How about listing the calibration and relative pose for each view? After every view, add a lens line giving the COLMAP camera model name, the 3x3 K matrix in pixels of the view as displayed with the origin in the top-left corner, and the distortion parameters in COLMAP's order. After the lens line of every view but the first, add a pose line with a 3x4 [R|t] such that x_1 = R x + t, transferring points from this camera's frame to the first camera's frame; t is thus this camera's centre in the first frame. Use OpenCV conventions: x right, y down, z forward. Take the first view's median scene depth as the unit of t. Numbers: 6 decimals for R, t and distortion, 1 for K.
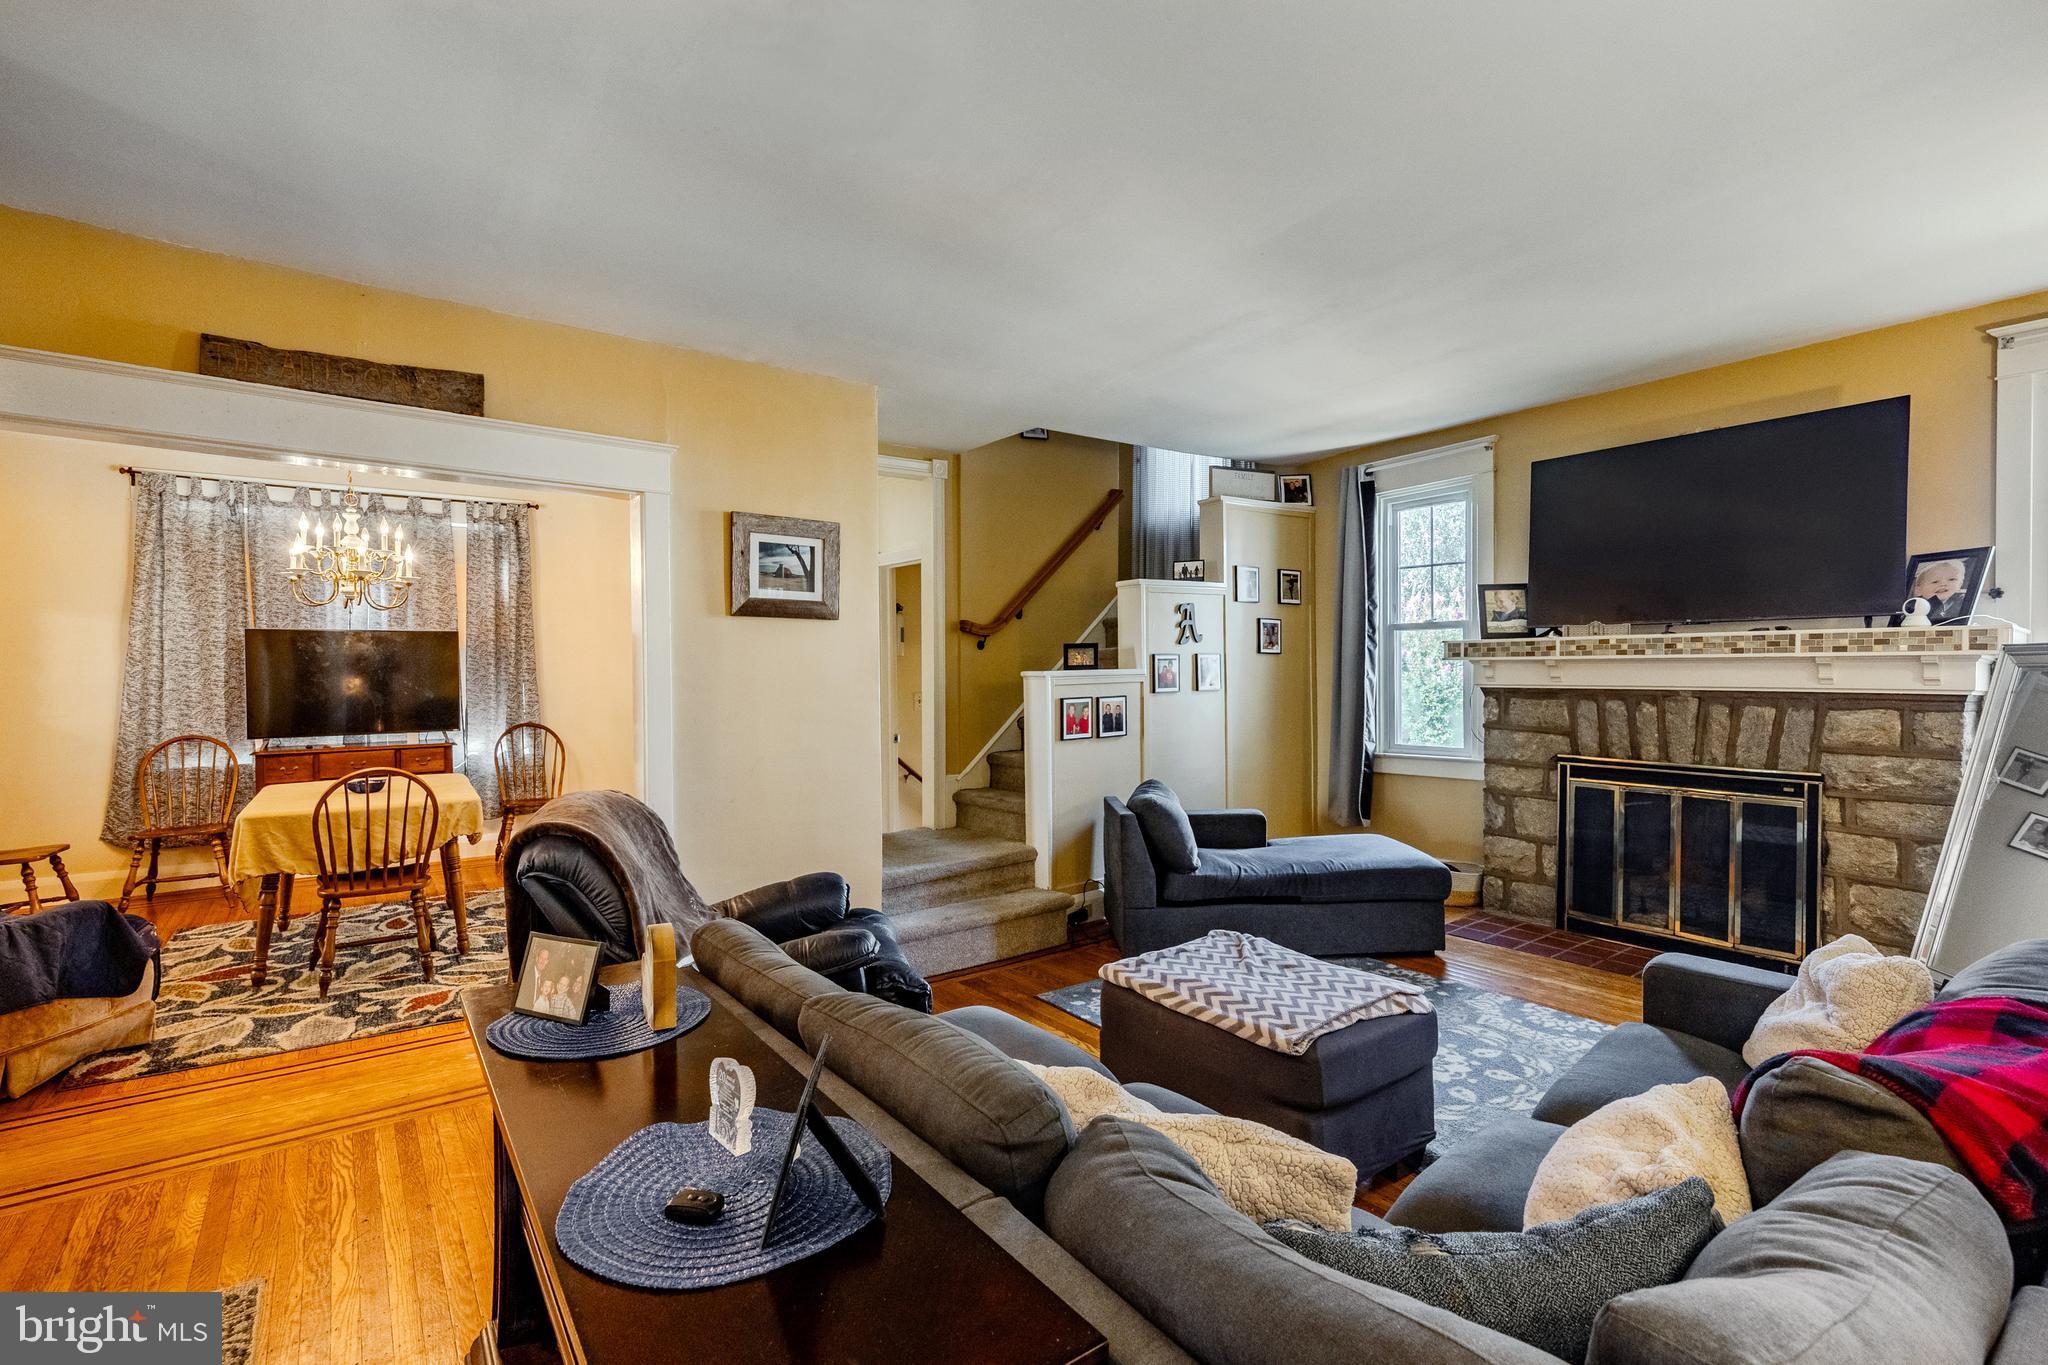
lens RADIAL K [[908.9, 0, 1024.0], [0, 908.9, 682.5], [0, 0, 1]] dist [0.024691, -0.000096]
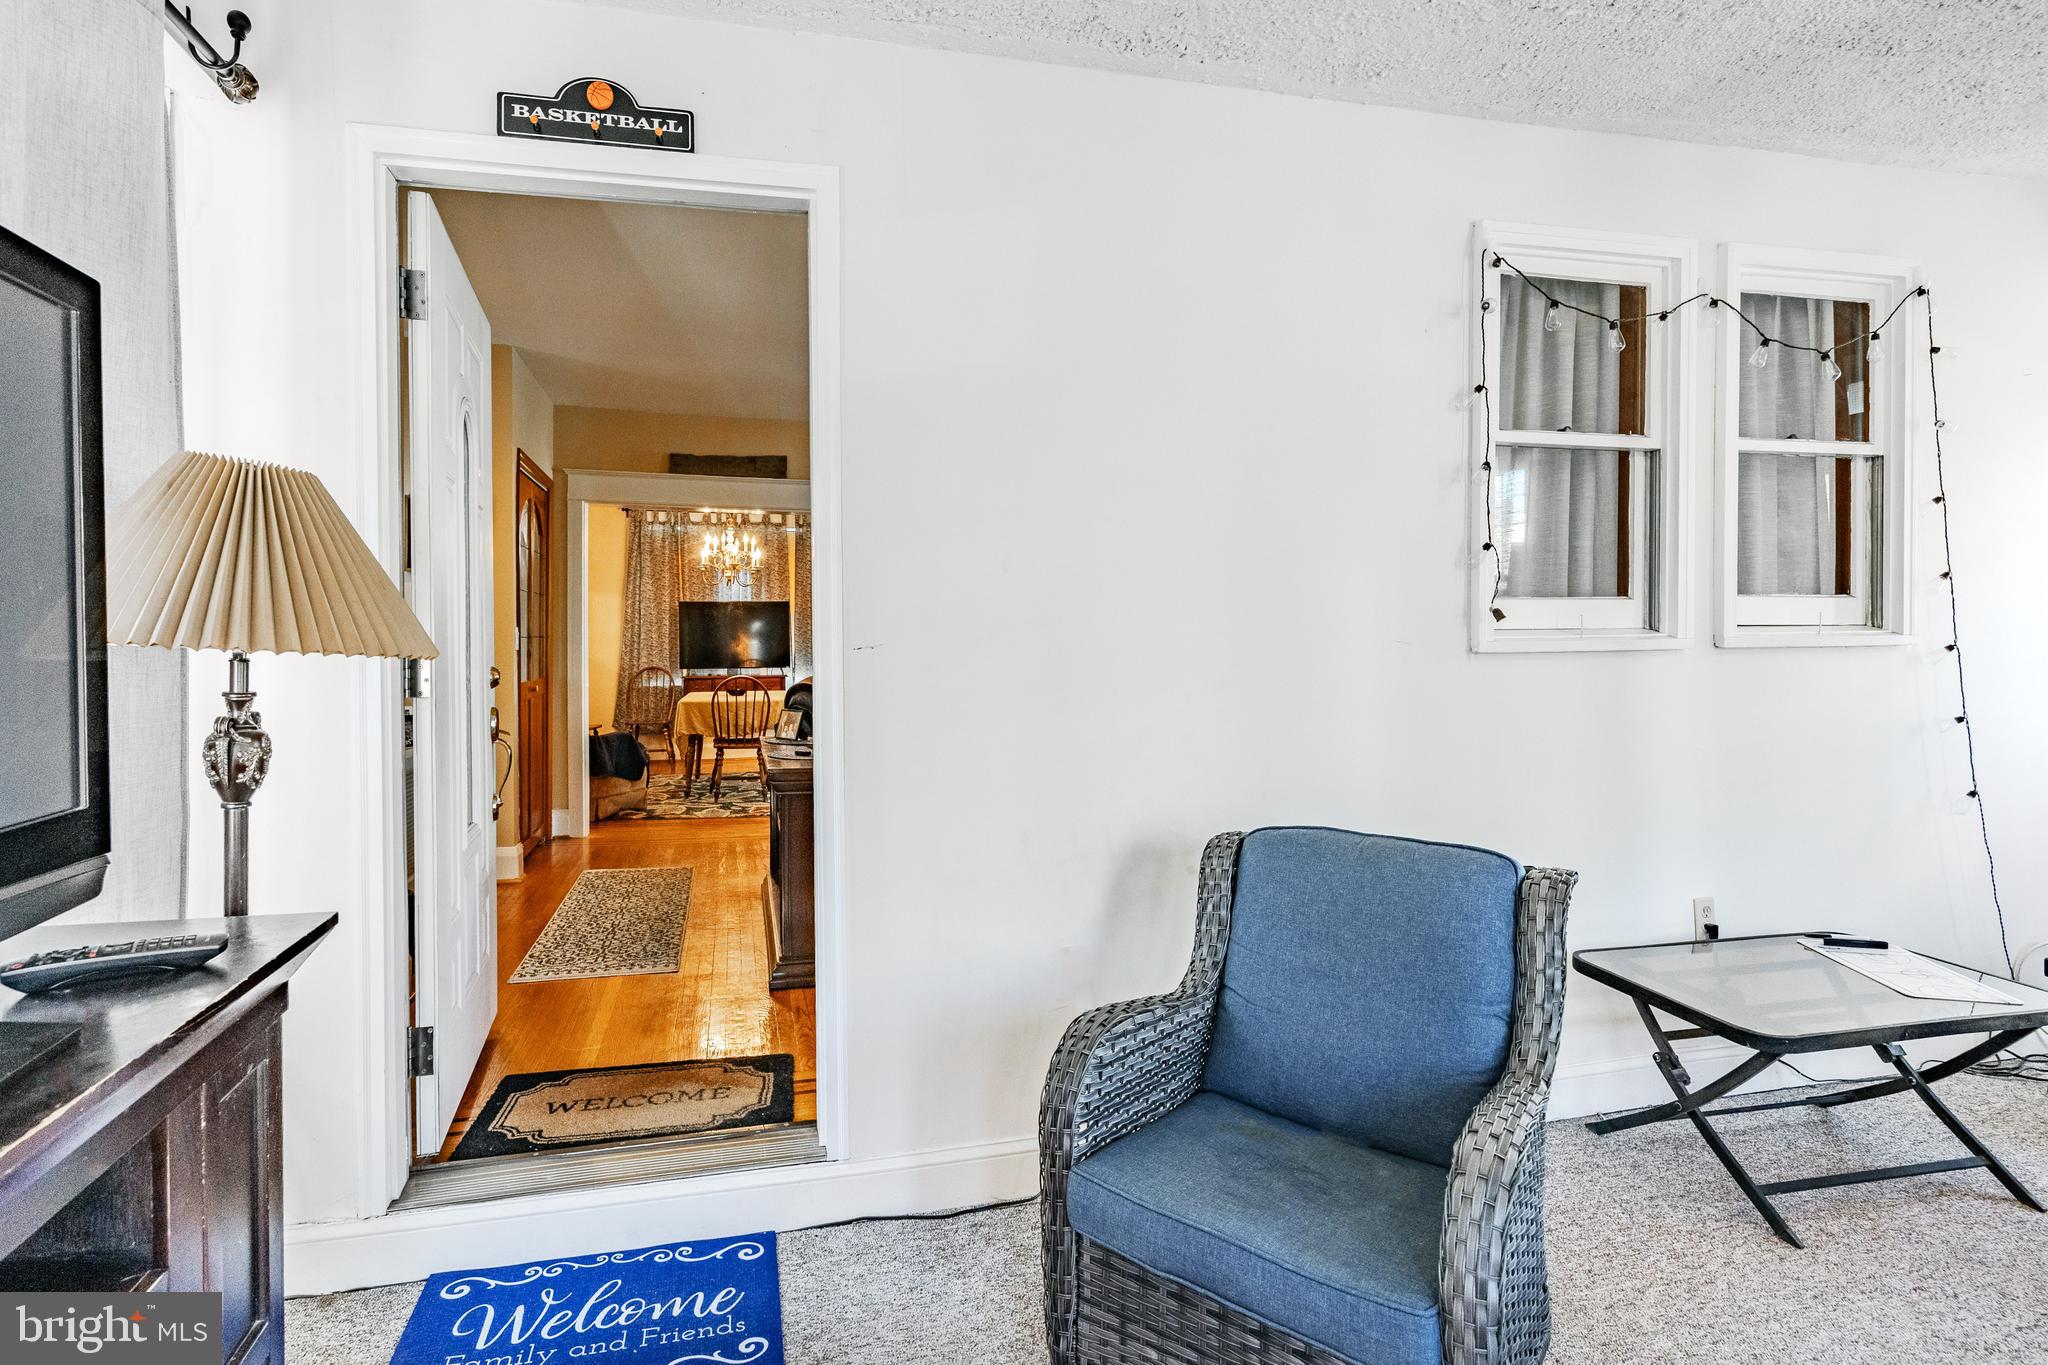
lens RADIAL K [[1150.3, 0, 1024.0], [0, 1150.3, 682.5], [0, 0, 1]] dist [0.000260, 0.000013]
pose [[0.923476, 0.007989, -0.383574, 0.565438], [-0.006635, 0.999966, 0.004851, 0.080597], [0.383600, -0.001934, 0.923498, -0.725431]]
